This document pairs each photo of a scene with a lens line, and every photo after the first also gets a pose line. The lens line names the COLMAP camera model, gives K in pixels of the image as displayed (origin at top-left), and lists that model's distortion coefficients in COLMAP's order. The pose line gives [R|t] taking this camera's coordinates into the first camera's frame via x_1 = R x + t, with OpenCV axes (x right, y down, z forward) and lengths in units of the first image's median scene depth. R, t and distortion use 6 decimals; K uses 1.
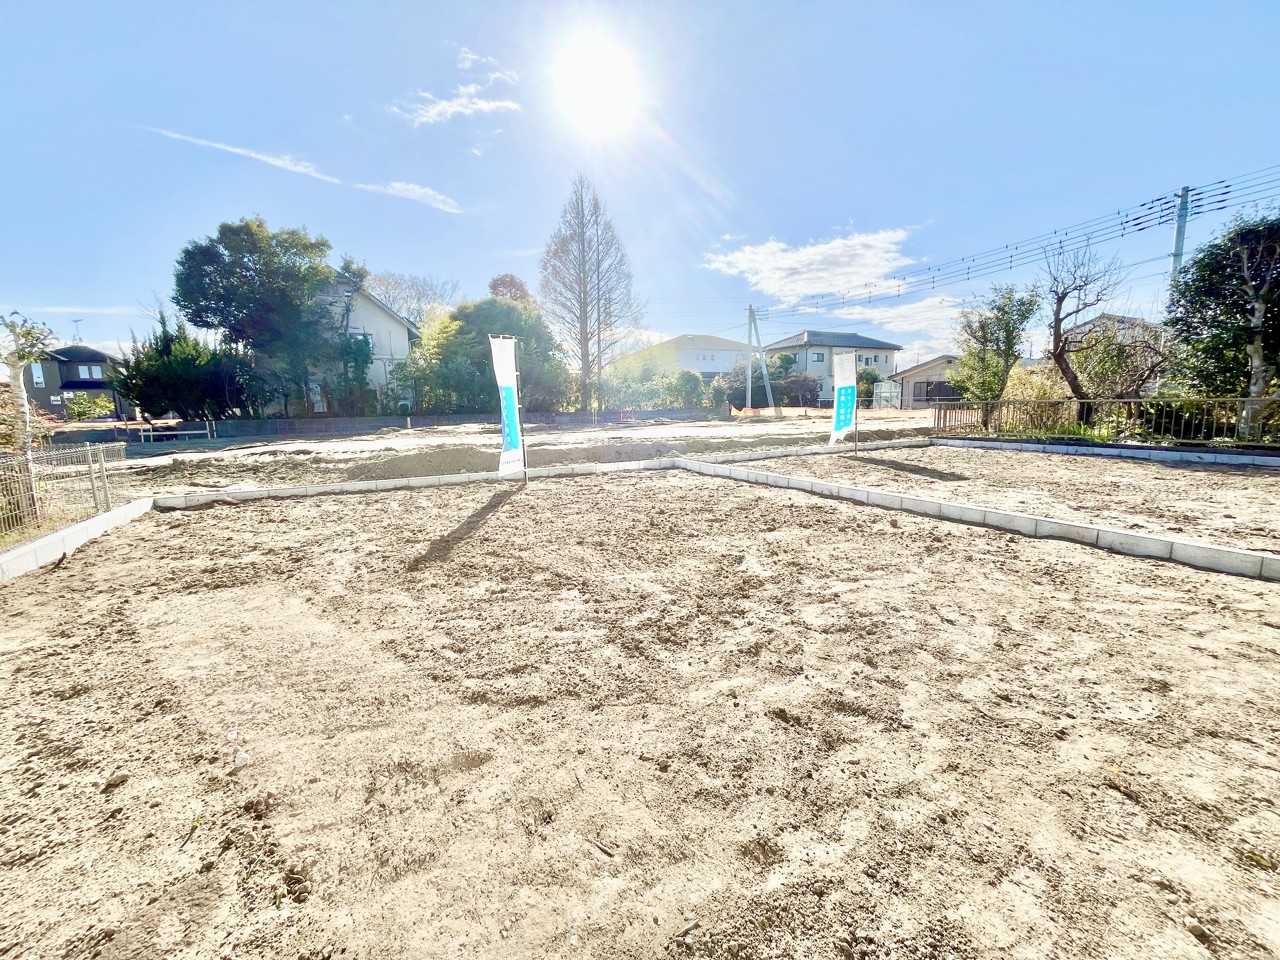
lens RADIAL K [[514.5, 0, 635.6], [0, 514.5, 479.5], [0, 0, 1]] dist [-0.001686, -0.000735]
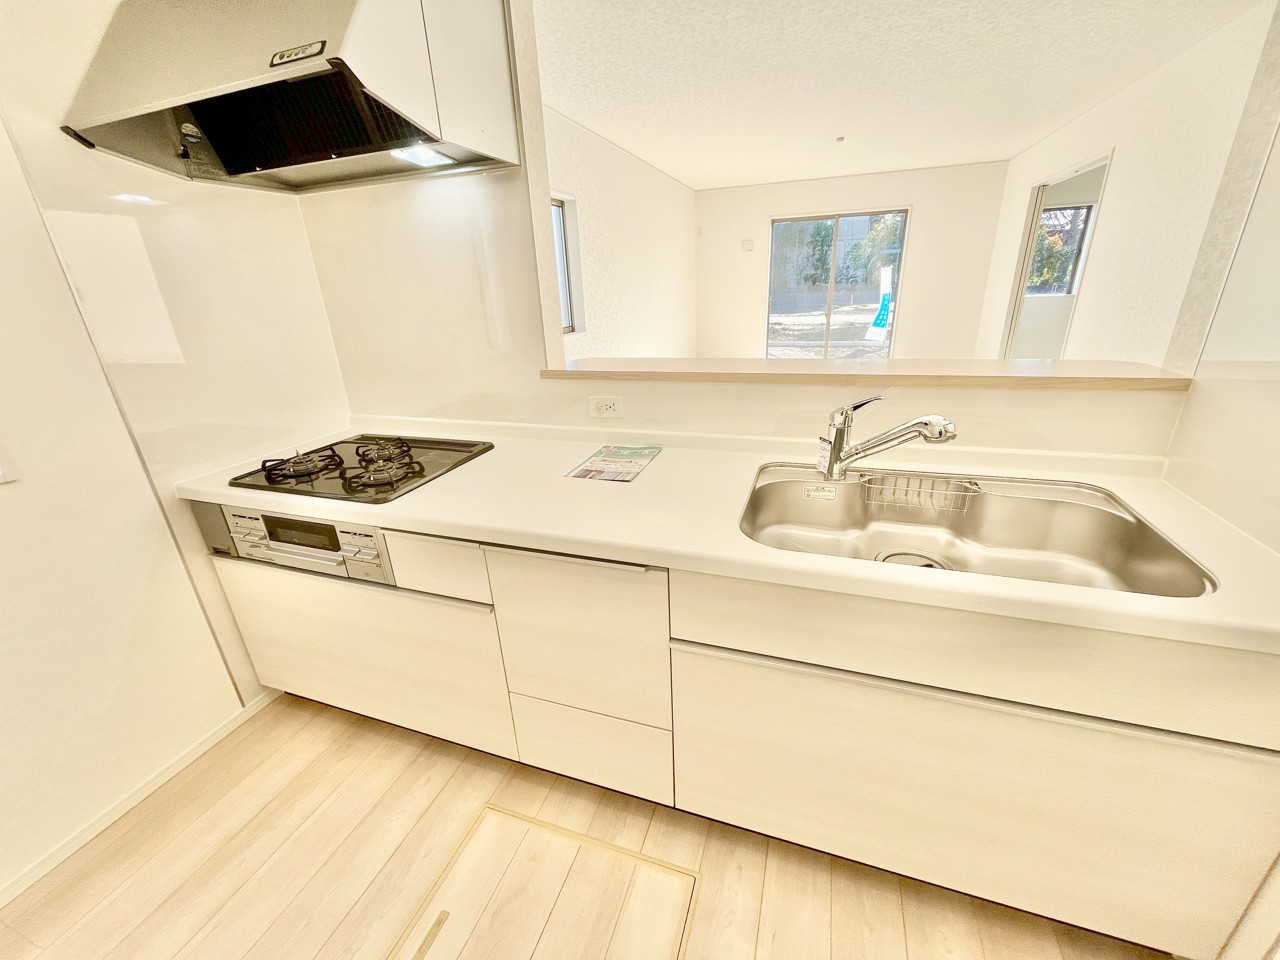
lens RADIAL K [[514.5, 0, 639.0], [0, 514.5, 478.5], [0, 0, 1]] dist [-0.001686, -0.000735]
pose [[0.683976, 0.246676, -0.686533, 0.165098], [-0.071613, 0.959254, 0.273320, 0.004124], [0.725981, -0.137779, 0.673772, -0.272311]]
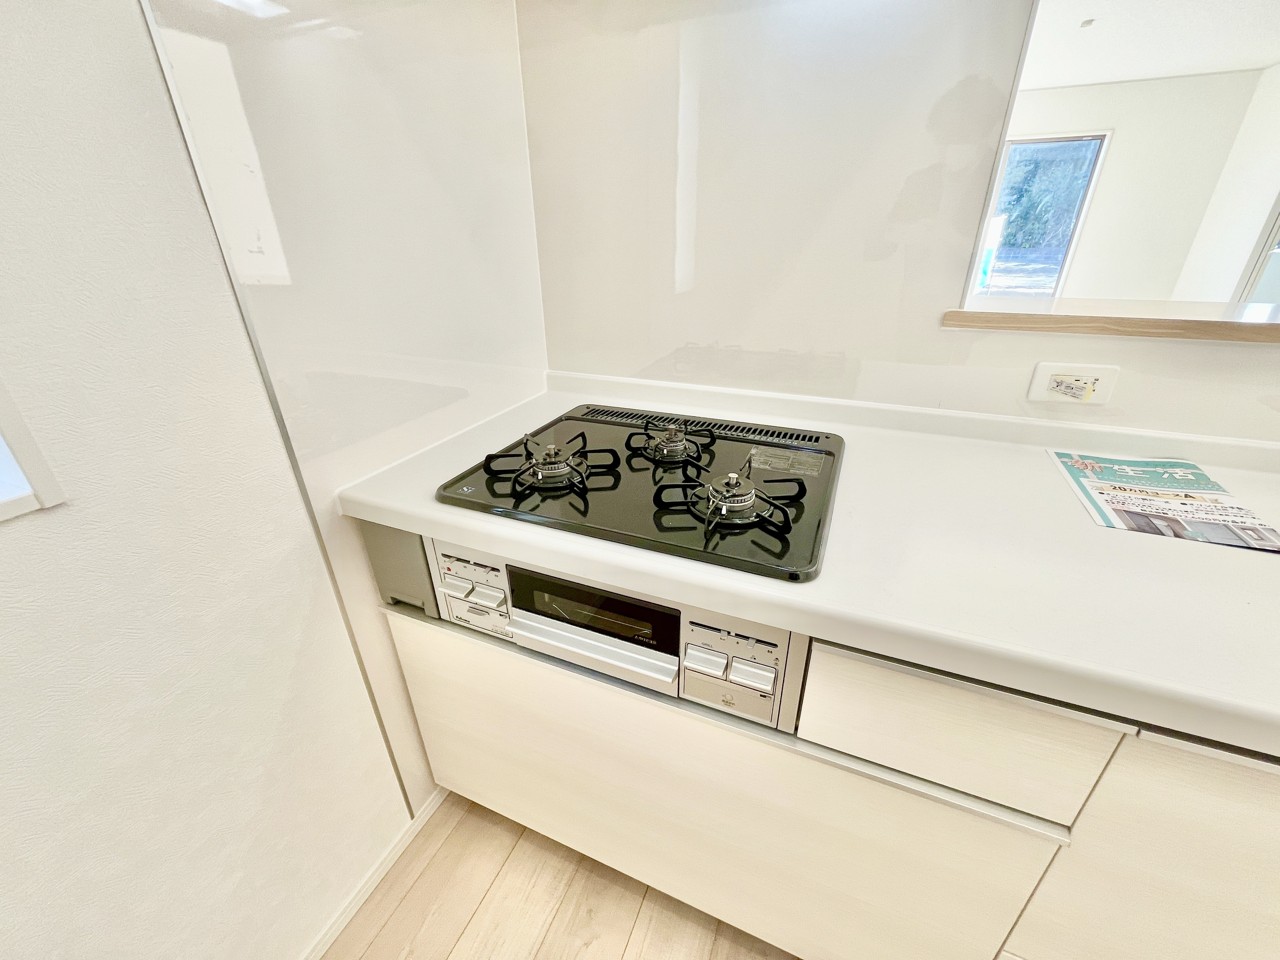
lens RADIAL K [[514.5, 0, 639.8], [0, 514.5, 481.9], [0, 0, 1]] dist [-0.001686, -0.000735]
pose [[0.631475, 0.342749, -0.695531, 0.122524], [-0.106543, 0.926846, 0.360008, 0.010375], [0.768042, -0.153232, 0.621797, -0.276944]]
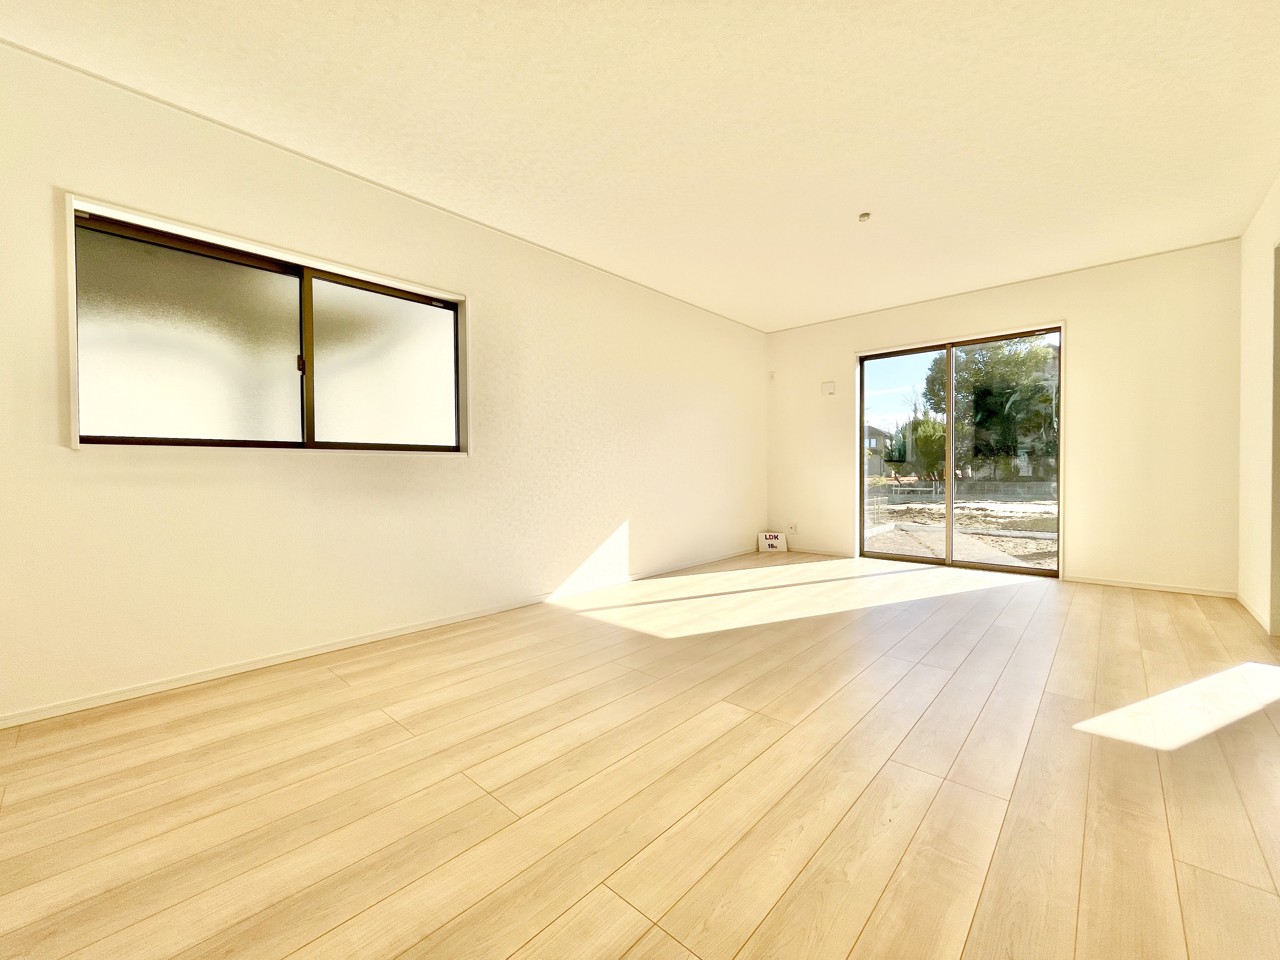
lens RADIAL K [[514.5, 0, 643.5], [0, 514.5, 476.9], [0, 0, 1]] dist [-0.001686, -0.000735]
pose [[0.346414, 0.026371, -0.937711, 0.161811], [-0.135796, 0.990486, -0.022312, 0.007805], [0.928201, 0.135067, 0.346699, -0.171244]]
